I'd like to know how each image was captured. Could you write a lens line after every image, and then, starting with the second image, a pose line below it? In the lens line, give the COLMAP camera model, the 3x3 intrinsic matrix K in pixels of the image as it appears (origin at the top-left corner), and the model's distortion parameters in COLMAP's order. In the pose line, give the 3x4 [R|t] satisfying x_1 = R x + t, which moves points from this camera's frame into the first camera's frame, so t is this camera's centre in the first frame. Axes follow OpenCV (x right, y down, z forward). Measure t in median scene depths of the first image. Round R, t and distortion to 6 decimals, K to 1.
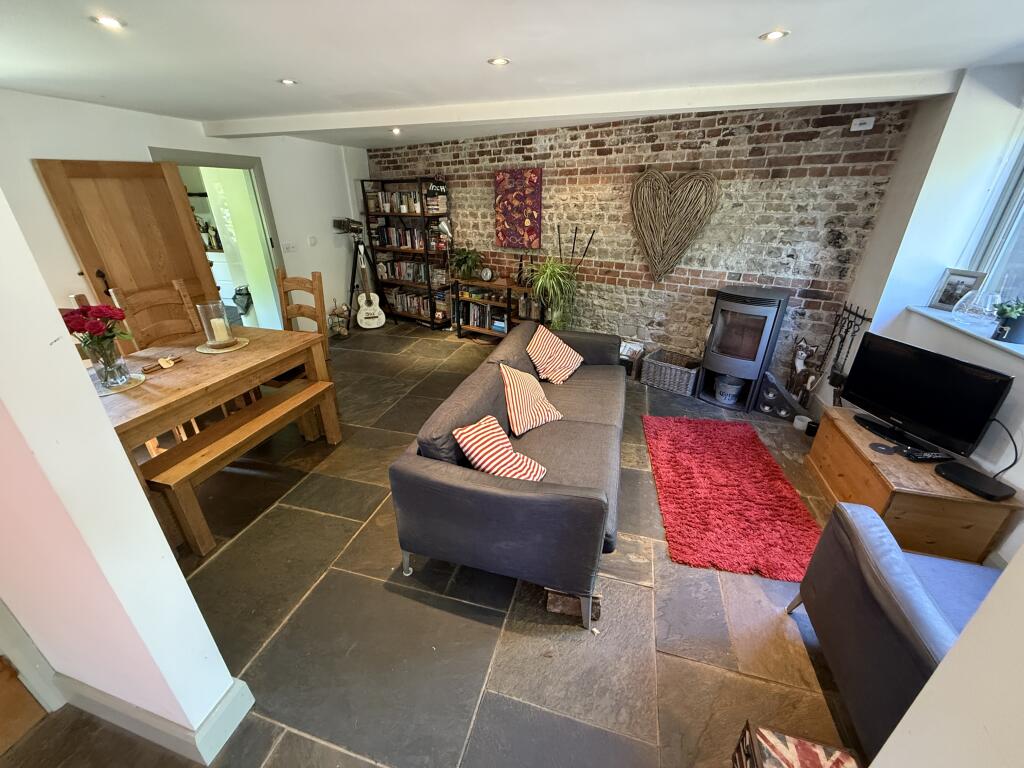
lens RADIAL K [[407.6, 0, 508.0], [0, 407.6, 388.1], [0, 0, 1]] dist [0.000962, -0.000433]
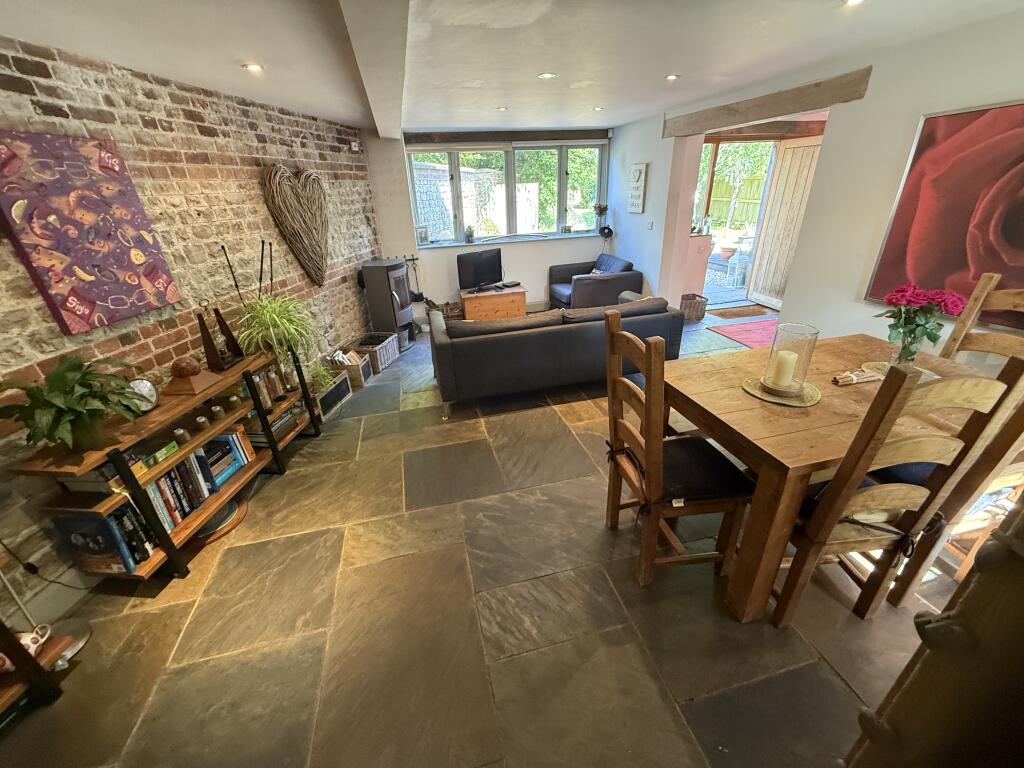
lens RADIAL K [[407.6, 0, 510.1], [0, 407.6, 381.9], [0, 0, 1]] dist [0.000962, -0.000433]
pose [[-0.500866, -0.351595, 0.790894, -0.644781], [0.403774, 0.713332, 0.572821, -0.441948], [-0.765571, 0.606250, -0.215318, 0.954705]]
